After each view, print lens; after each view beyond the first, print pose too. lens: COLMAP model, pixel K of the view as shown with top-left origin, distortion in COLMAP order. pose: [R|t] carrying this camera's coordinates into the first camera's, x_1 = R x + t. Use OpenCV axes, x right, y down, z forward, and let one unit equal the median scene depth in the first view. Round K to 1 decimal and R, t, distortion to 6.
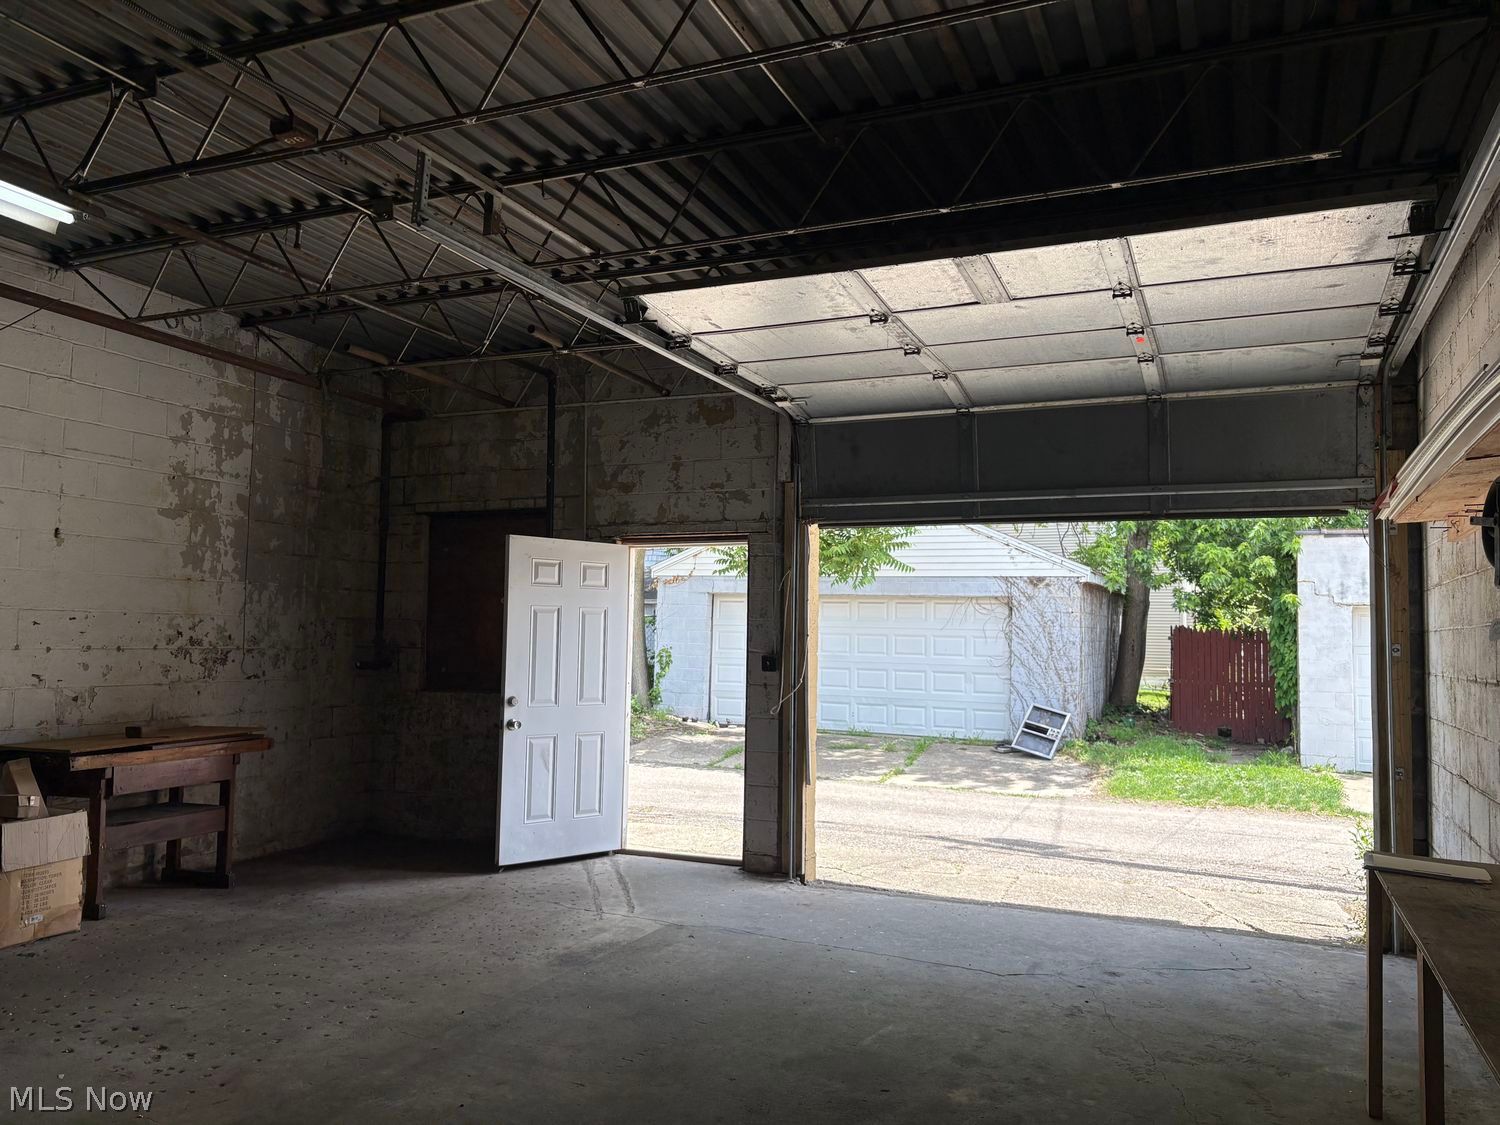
lens RADIAL K [[1144.1, 0, 745.2], [0, 1144.1, 570.3], [0, 0, 1]] dist [0.115776, -0.108533]
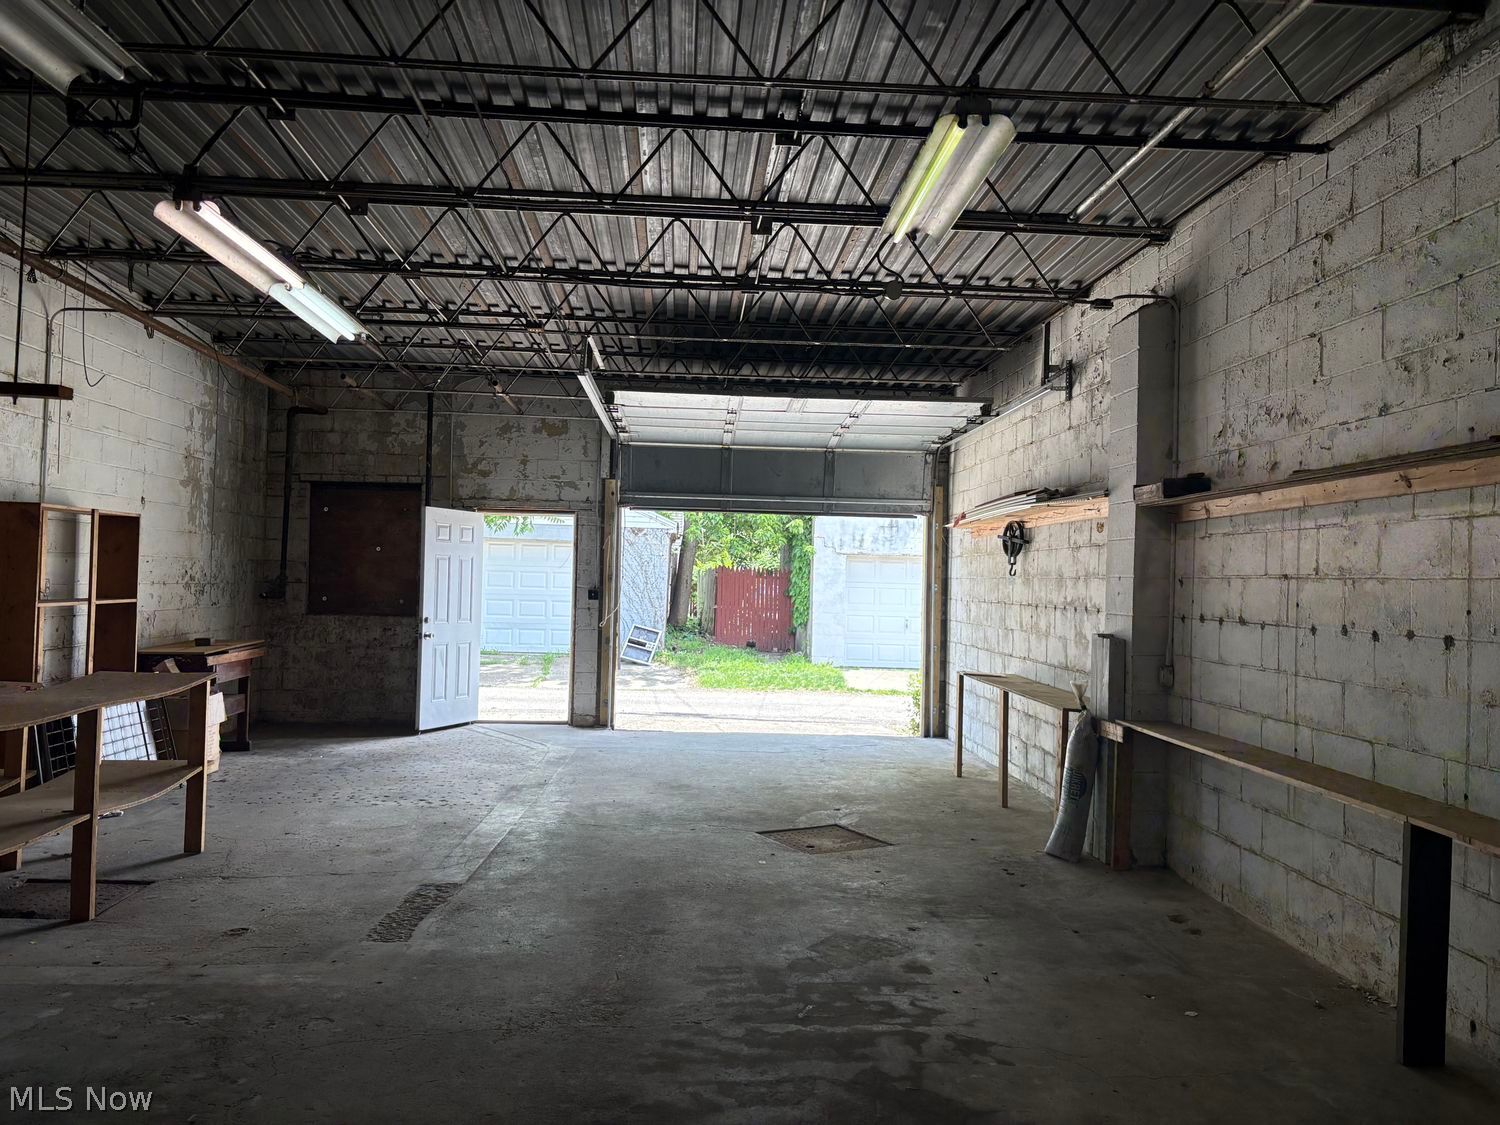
lens RADIAL K [[1144.1, 0, 745.2], [0, 1144.1, 570.3], [0, 0, 1]] dist [0.115776, -0.108533]
pose [[0.894314, 0.009145, 0.447345, -0.465499], [-0.036001, 0.998020, 0.051570, -0.037696], [-0.445988, -0.062225, 0.892873, -0.459606]]
